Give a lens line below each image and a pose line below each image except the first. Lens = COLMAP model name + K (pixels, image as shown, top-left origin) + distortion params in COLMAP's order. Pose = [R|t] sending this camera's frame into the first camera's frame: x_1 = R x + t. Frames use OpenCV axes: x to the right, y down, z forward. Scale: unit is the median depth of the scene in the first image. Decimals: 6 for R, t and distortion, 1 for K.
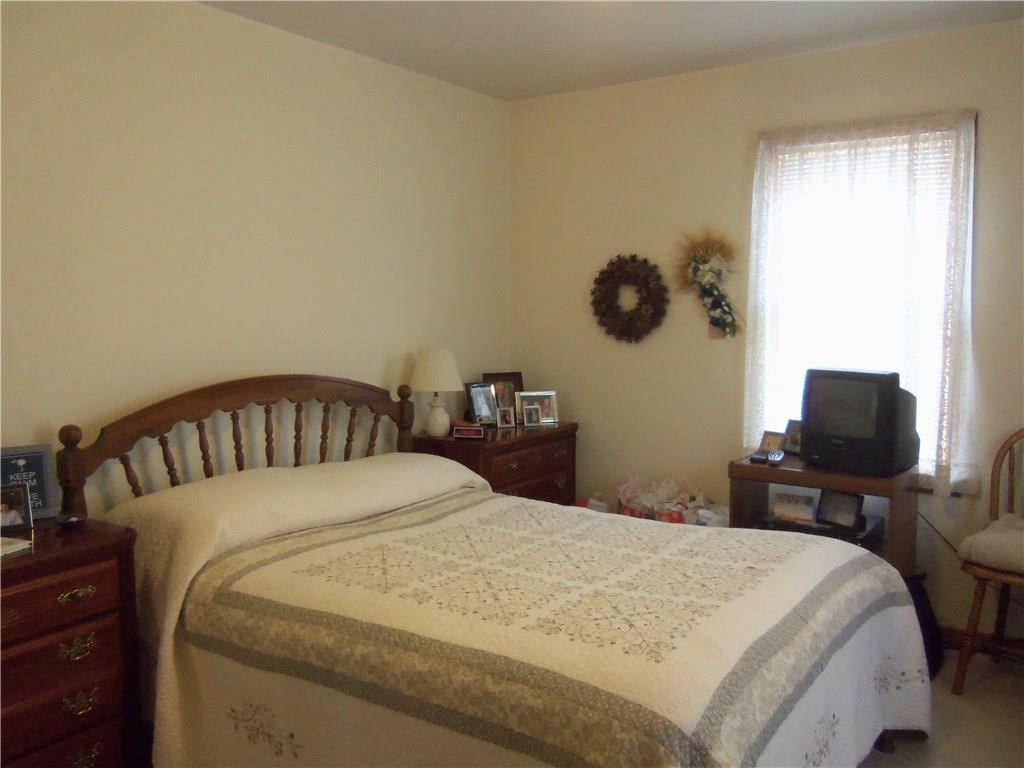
lens RADIAL K [[889.6, 0, 512.0], [0, 889.6, 384.0], [0, 0, 1]] dist [-0.001078, 0.012719]
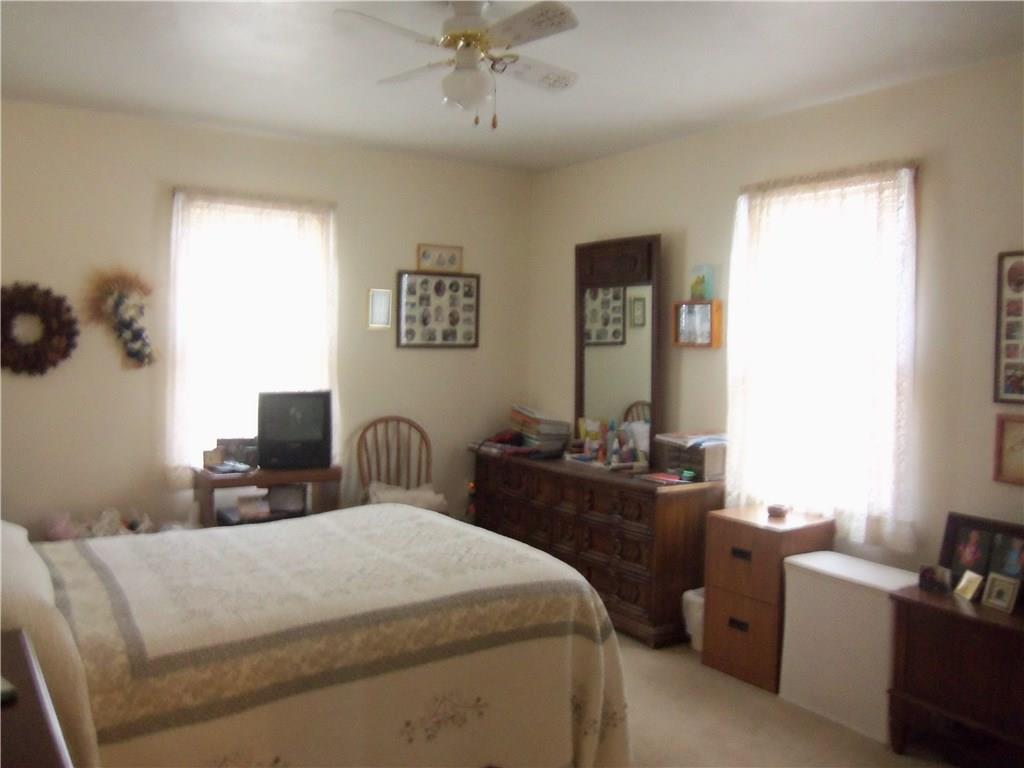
lens RADIAL K [[889.6, 0, 512.0], [0, 889.6, 384.0], [0, 0, 1]] dist [-0.001078, 0.012719]
pose [[0.346352, -0.038814, 0.937301, -0.614928], [0.079320, 0.996777, 0.011967, -0.010952], [-0.934745, 0.070202, 0.348314, 0.214924]]
